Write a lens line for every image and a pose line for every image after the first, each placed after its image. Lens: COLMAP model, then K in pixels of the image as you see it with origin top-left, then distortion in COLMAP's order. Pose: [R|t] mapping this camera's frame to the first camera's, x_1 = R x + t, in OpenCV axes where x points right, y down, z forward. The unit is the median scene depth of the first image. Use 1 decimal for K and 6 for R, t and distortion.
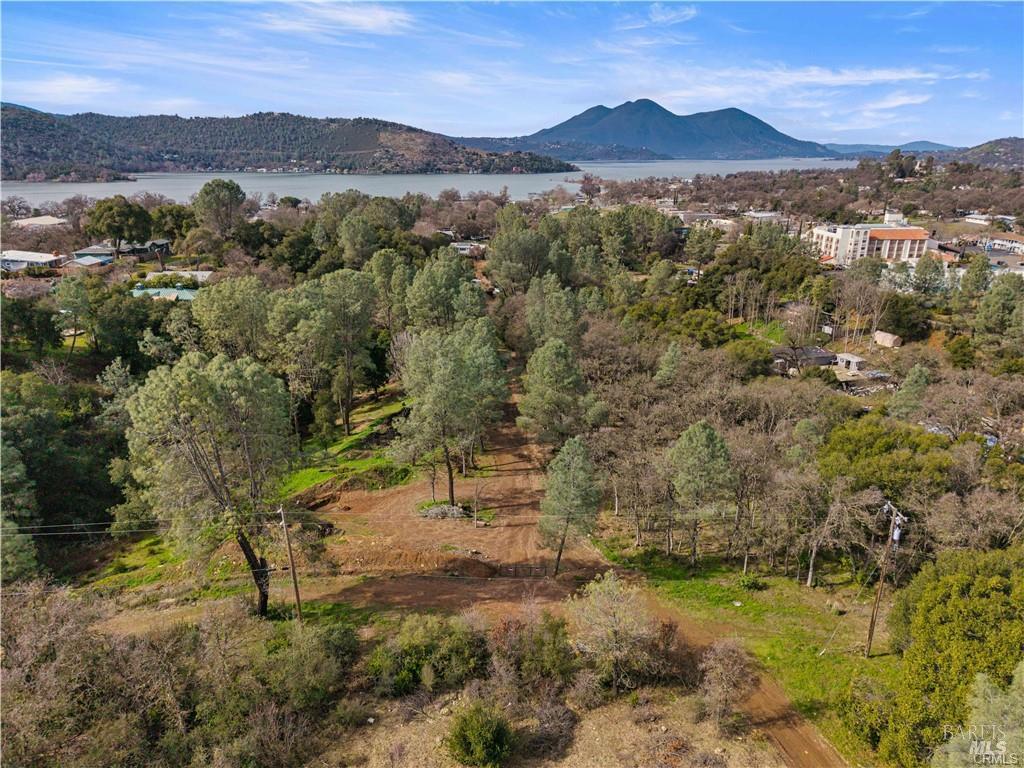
lens RADIAL K [[716.7, 0, 510.6], [0, 716.7, 382.8], [0, 0, 1]] dist [0.001652, -0.007663]
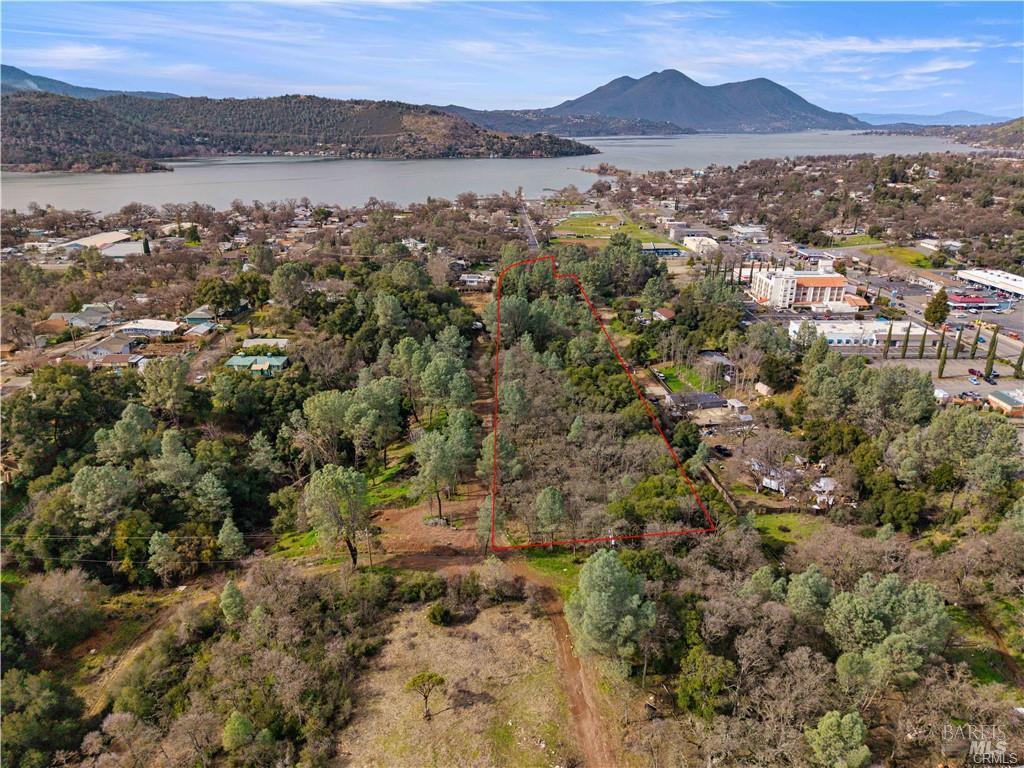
lens RADIAL K [[716.7, 0, 513.0], [0, 716.7, 384.9], [0, 0, 1]] dist [0.001652, -0.007663]
pose [[0.999582, 0.012647, -0.026013, 0.067012], [-0.011558, 0.999067, 0.041601, -0.113995], [0.026515, -0.041283, 0.998796, -0.384299]]
